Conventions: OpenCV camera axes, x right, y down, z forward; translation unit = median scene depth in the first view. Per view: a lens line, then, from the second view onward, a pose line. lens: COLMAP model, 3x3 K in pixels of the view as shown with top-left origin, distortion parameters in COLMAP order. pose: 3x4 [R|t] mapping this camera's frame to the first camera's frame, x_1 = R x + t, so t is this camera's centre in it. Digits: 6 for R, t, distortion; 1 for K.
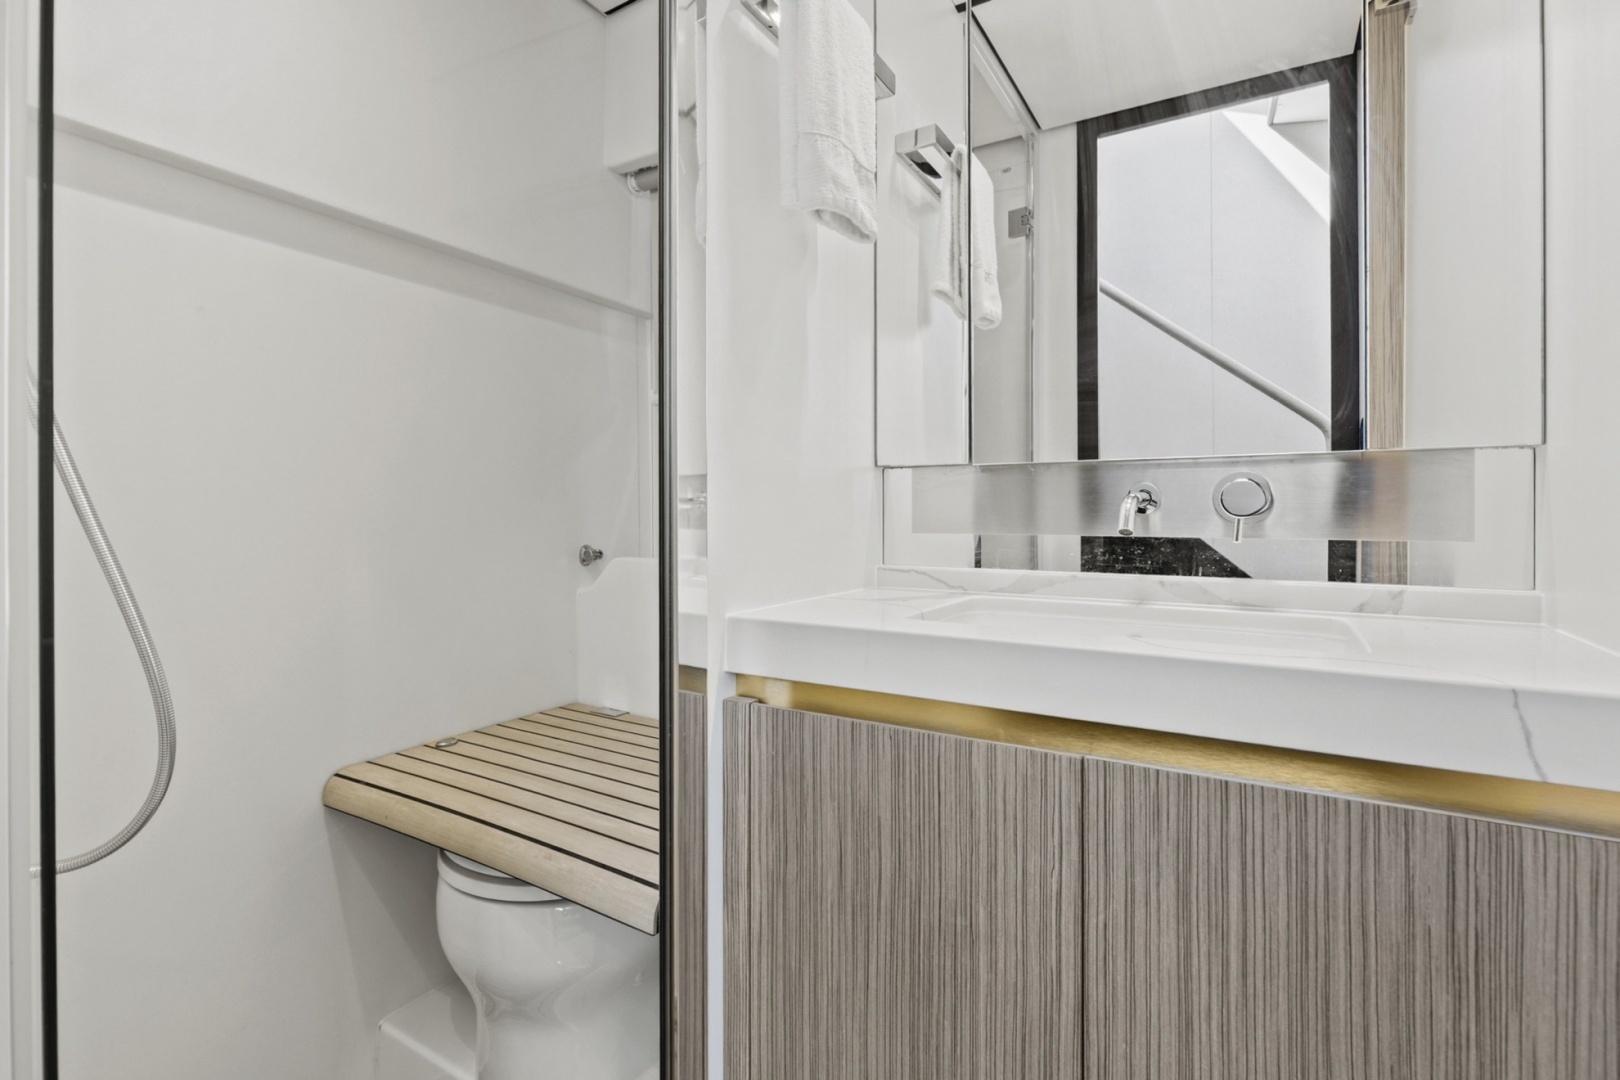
lens RADIAL K [[741.9, 0, 812.9], [0, 741.9, 524.1], [0, 0, 1]] dist [-0.000083, -0.001783]
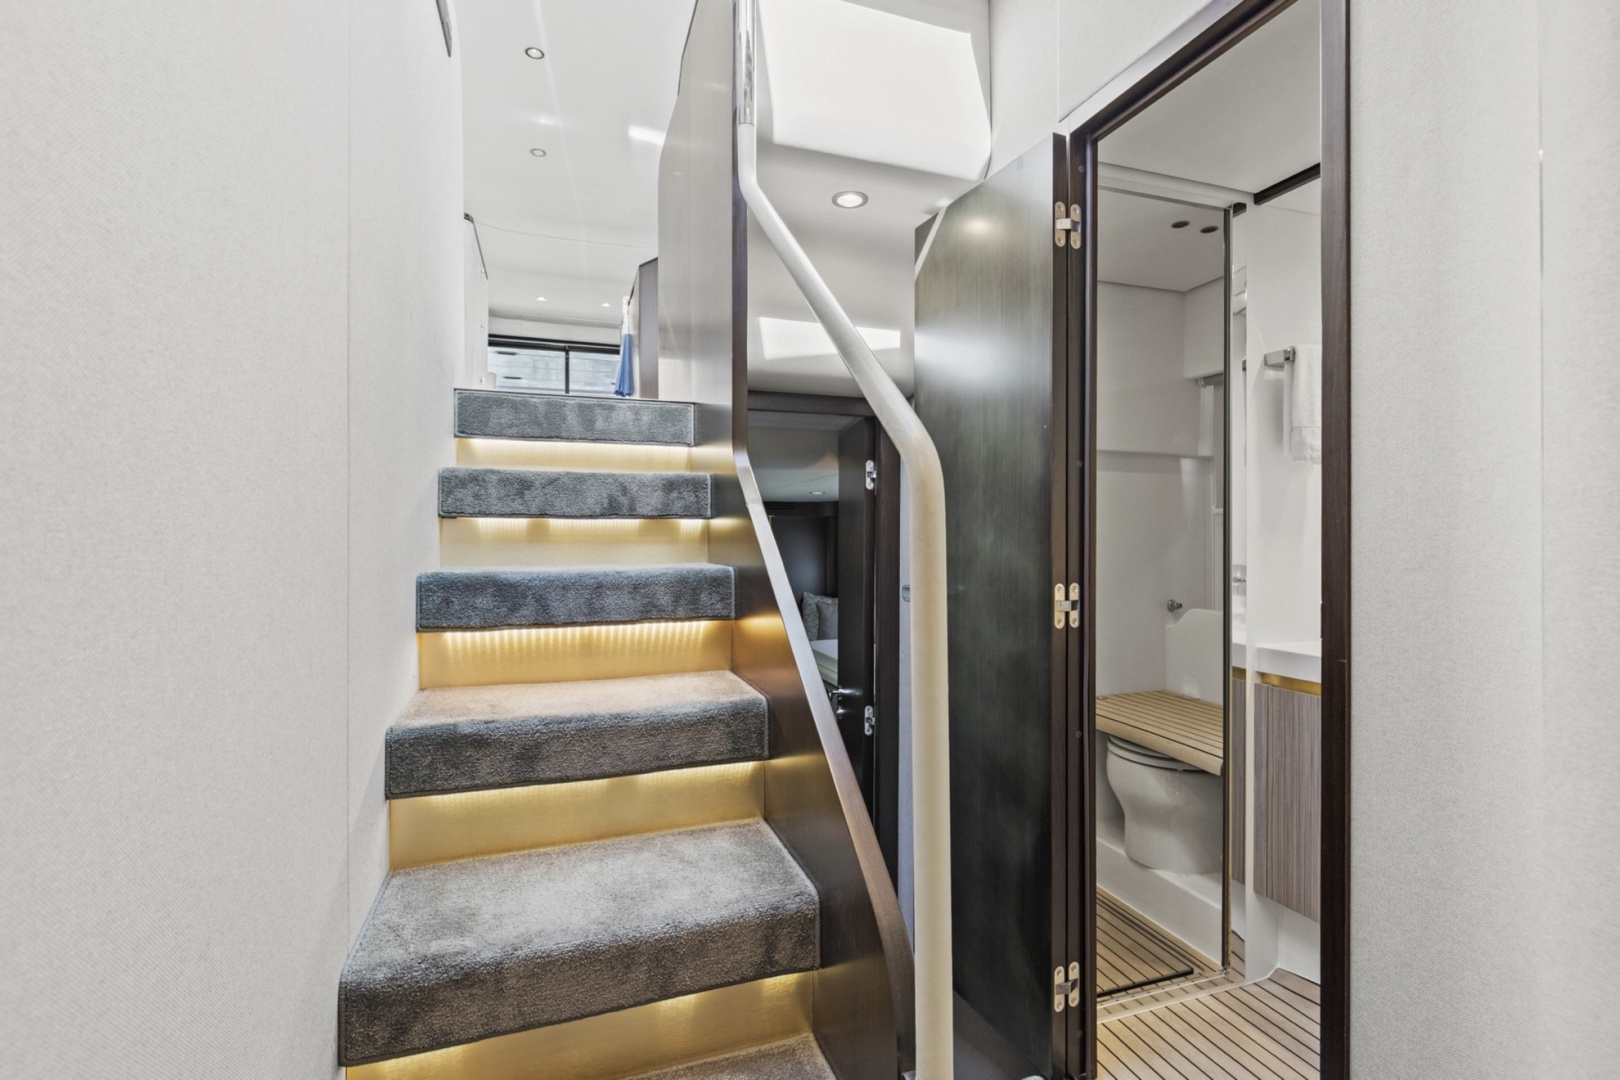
lens RADIAL K [[741.9, 0, 817.6], [0, 741.9, 538.0], [0, 0, 1]] dist [-0.000083, -0.001783]
pose [[0.769878, -0.002650, -0.638186, 0.283923], [-0.006449, 0.999908, -0.011932, -0.161028], [0.638159, 0.013302, 0.769790, -1.514822]]
